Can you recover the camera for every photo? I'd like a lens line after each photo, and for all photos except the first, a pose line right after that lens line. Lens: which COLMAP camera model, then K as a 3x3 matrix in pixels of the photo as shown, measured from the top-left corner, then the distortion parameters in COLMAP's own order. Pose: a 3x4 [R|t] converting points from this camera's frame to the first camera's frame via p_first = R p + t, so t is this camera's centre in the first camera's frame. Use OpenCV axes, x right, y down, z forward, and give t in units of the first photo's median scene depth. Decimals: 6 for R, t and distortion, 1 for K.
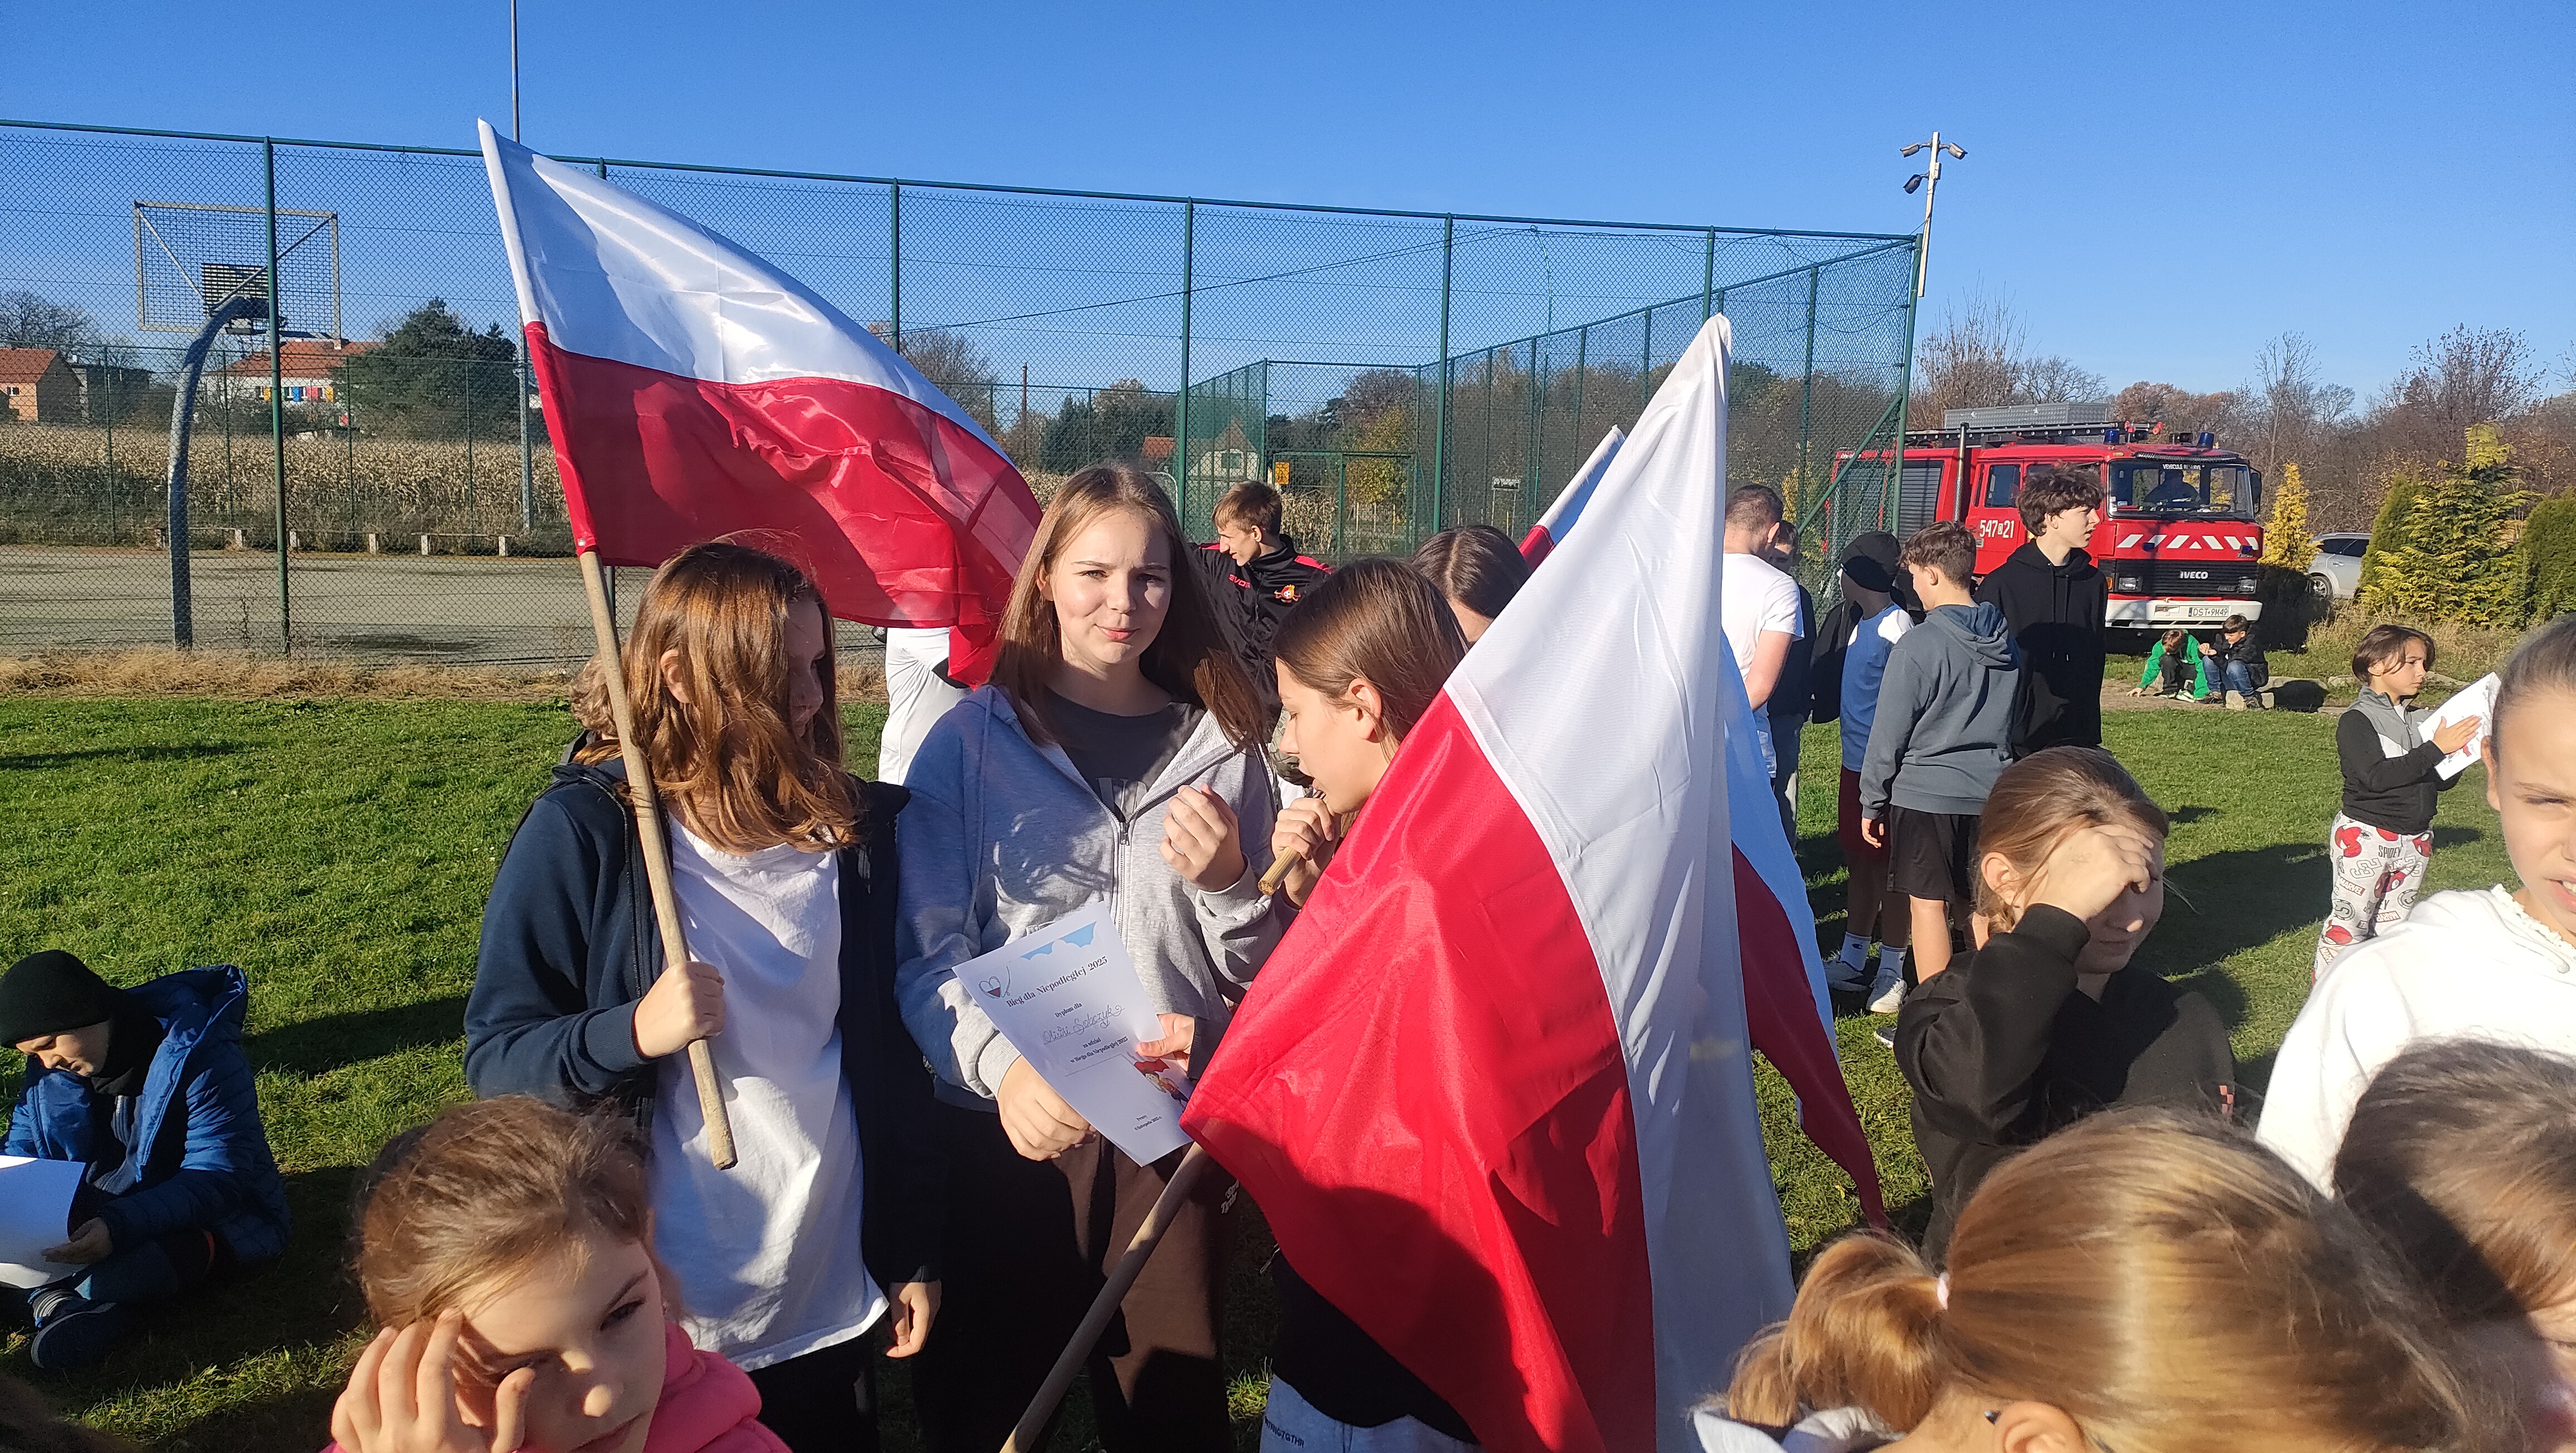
lens RADIAL K [[1902.0, 0, 1288.5], [0, 1902.0, 655.9], [0, 0, 1]] dist [0.115146, -0.131711]
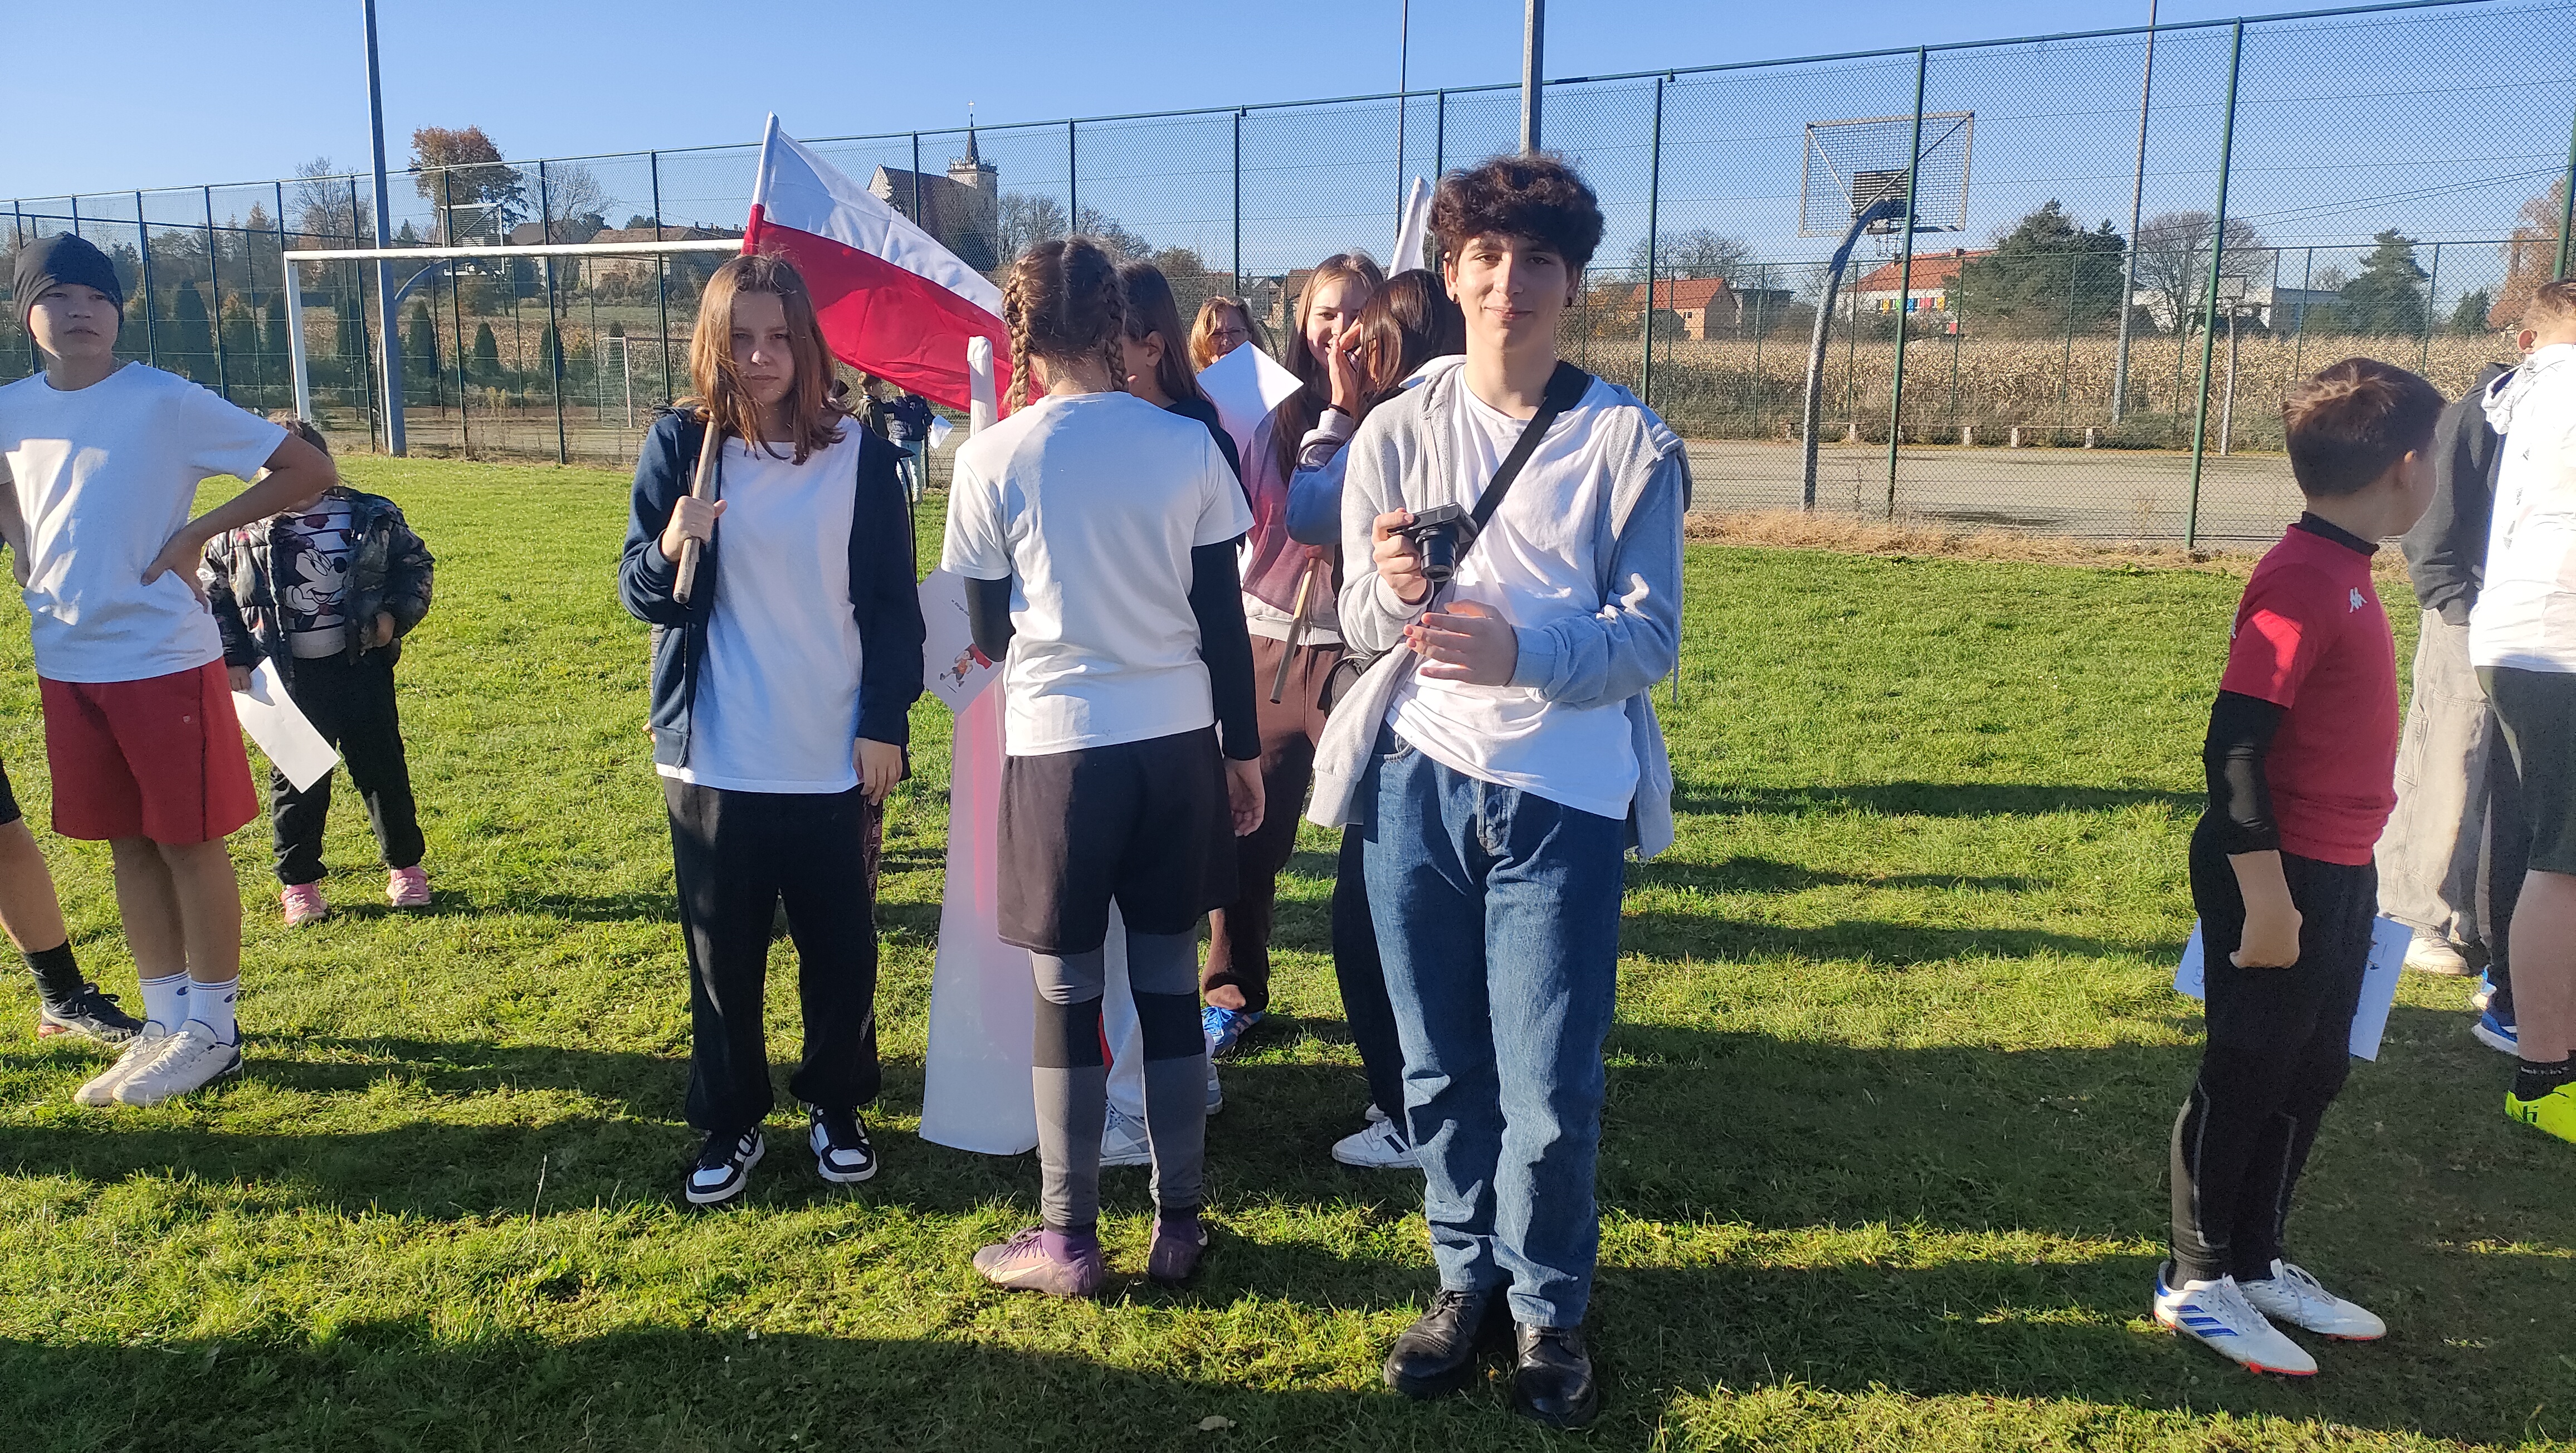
lens RADIAL K [[1853.0, 0, 1243.5], [0, 1853.0, 727.0], [0, 0, 1]] dist [0.098241, -0.117149]
pose [[0.694090, 0.115535, -0.710557, 0.014010], [-0.050870, 0.992442, 0.111678, 0.015846], [0.718089, -0.041369, 0.694721, -0.035124]]
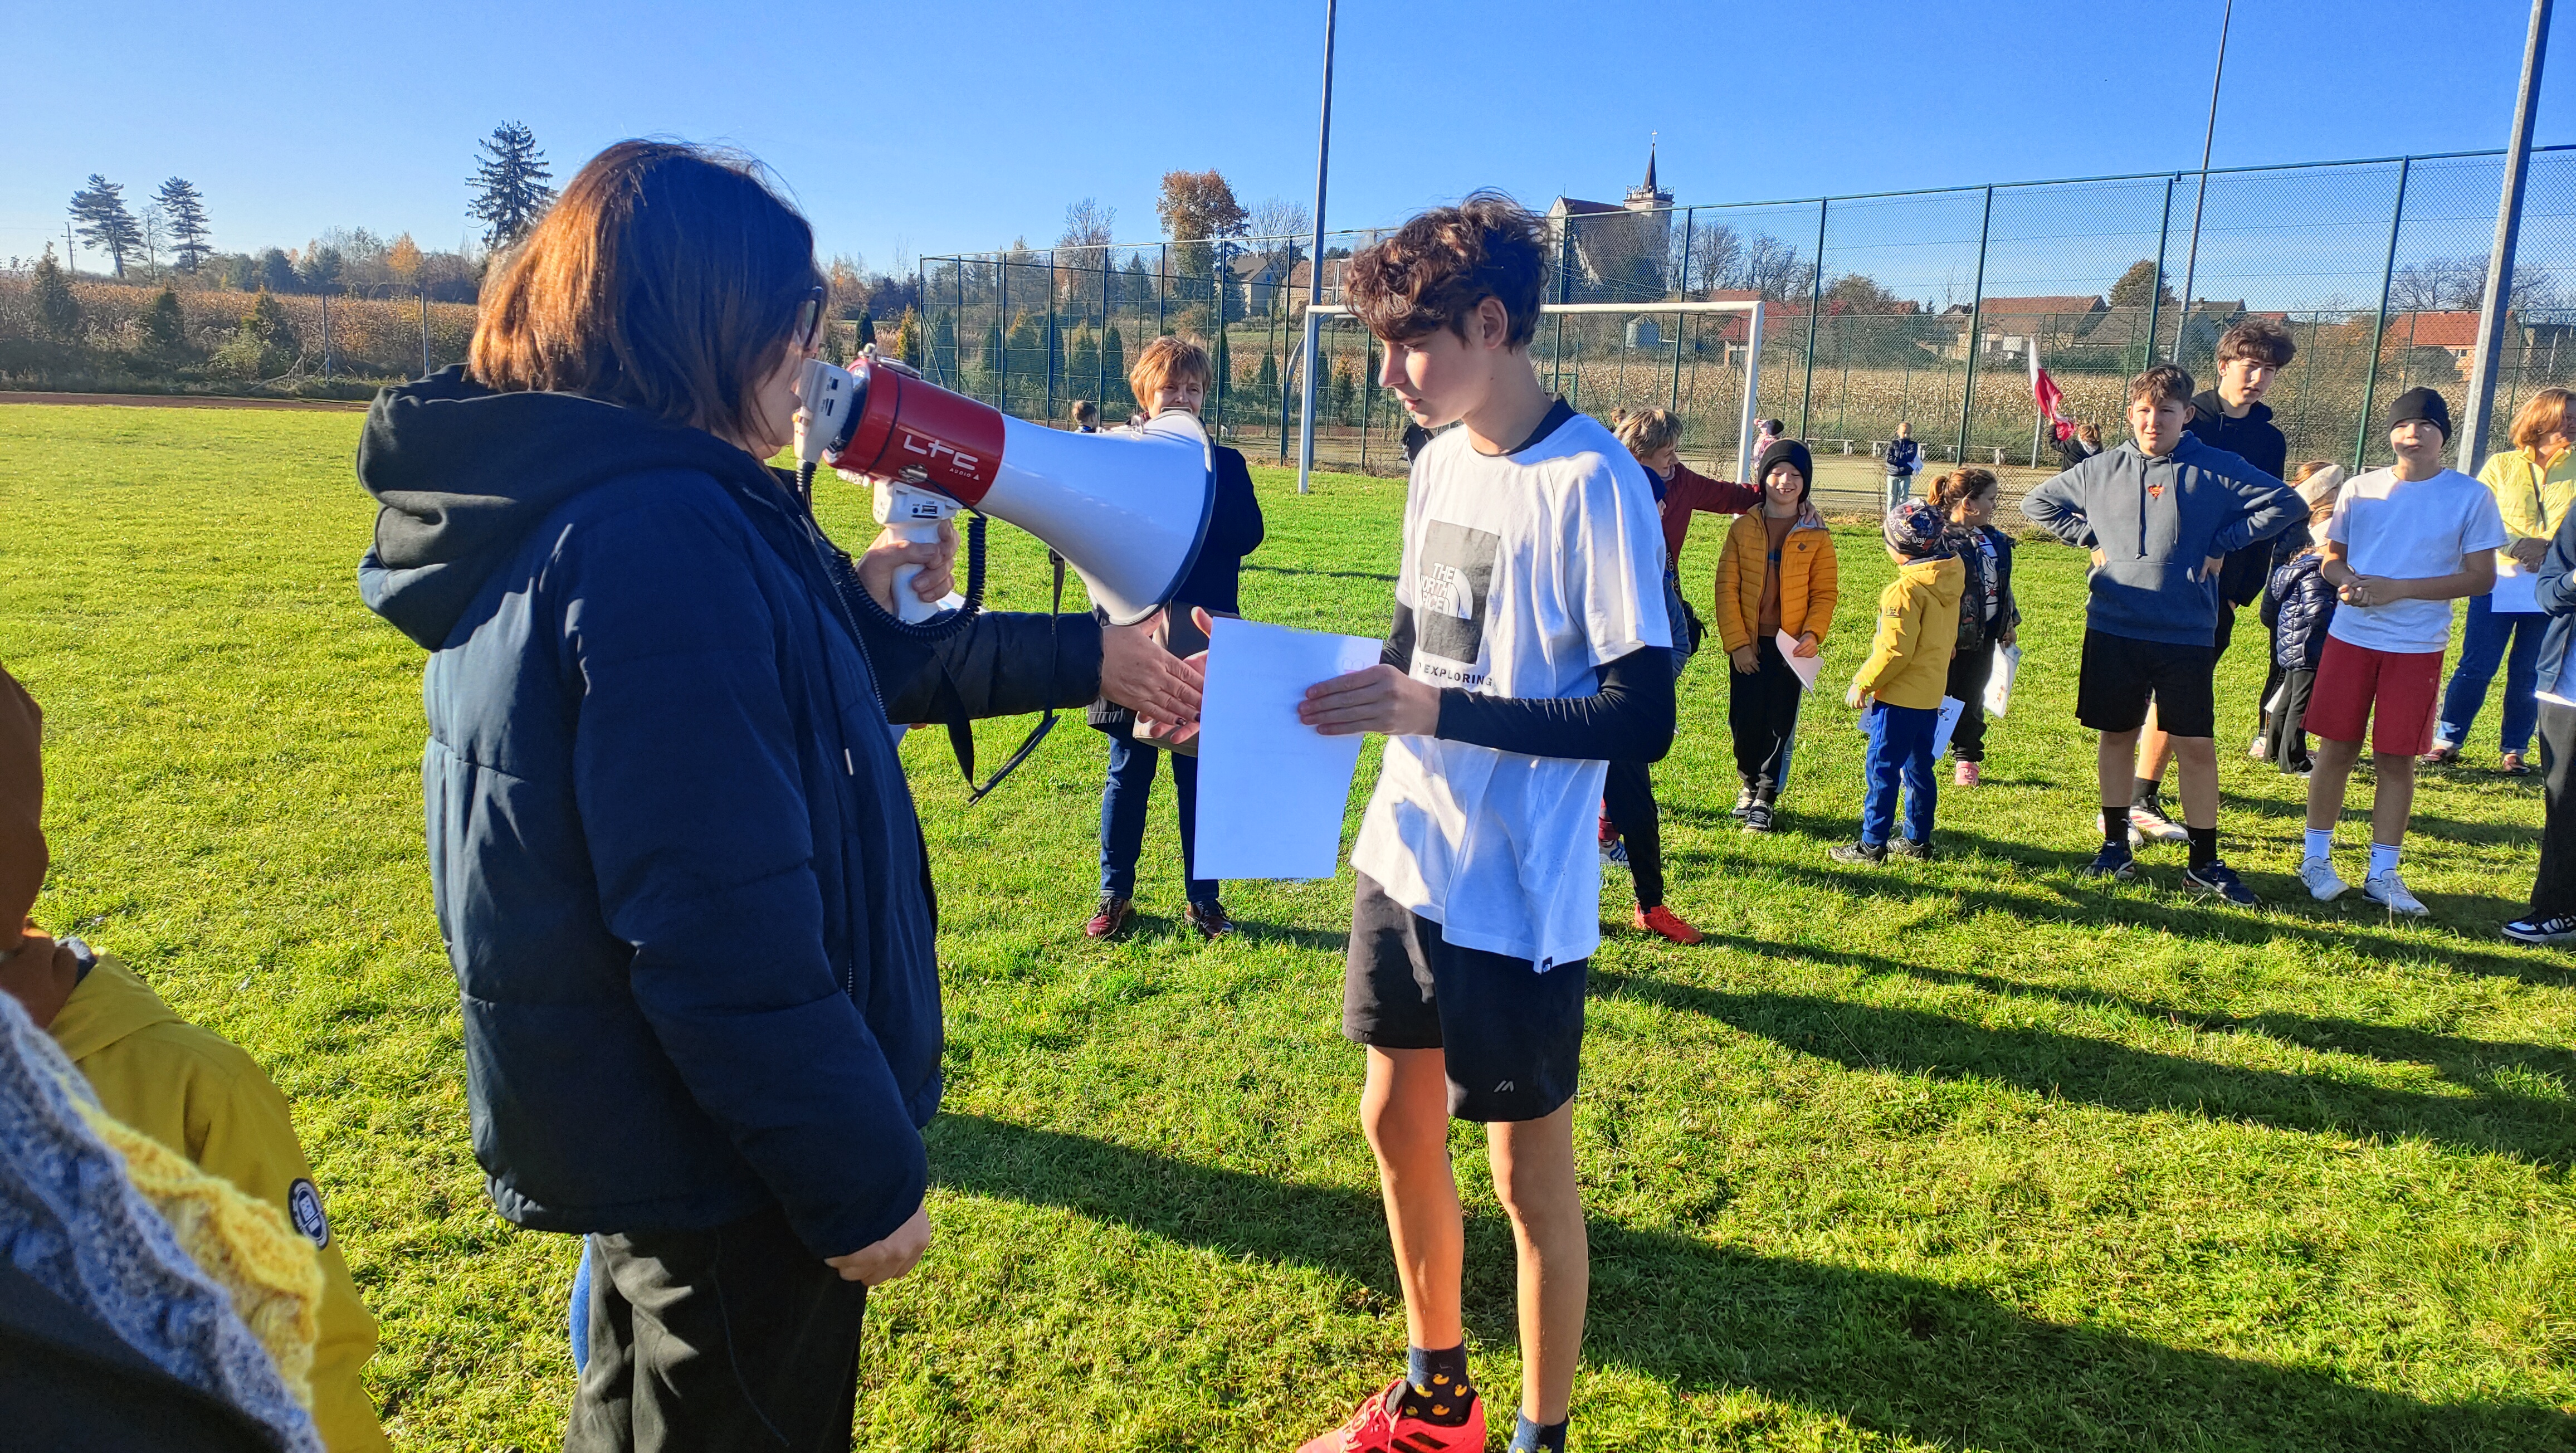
lens RADIAL K [[1843.3, 0, 1287.7], [0, 1843.3, 715.8], [0, 0, 1]] dist [0.074103, -0.053653]
pose [[0.432296, 0.149144, -0.889312, 0.052333], [-0.099171, 0.988108, 0.117505, 0.032835], [0.896262, 0.037397, 0.441946, -0.288086]]
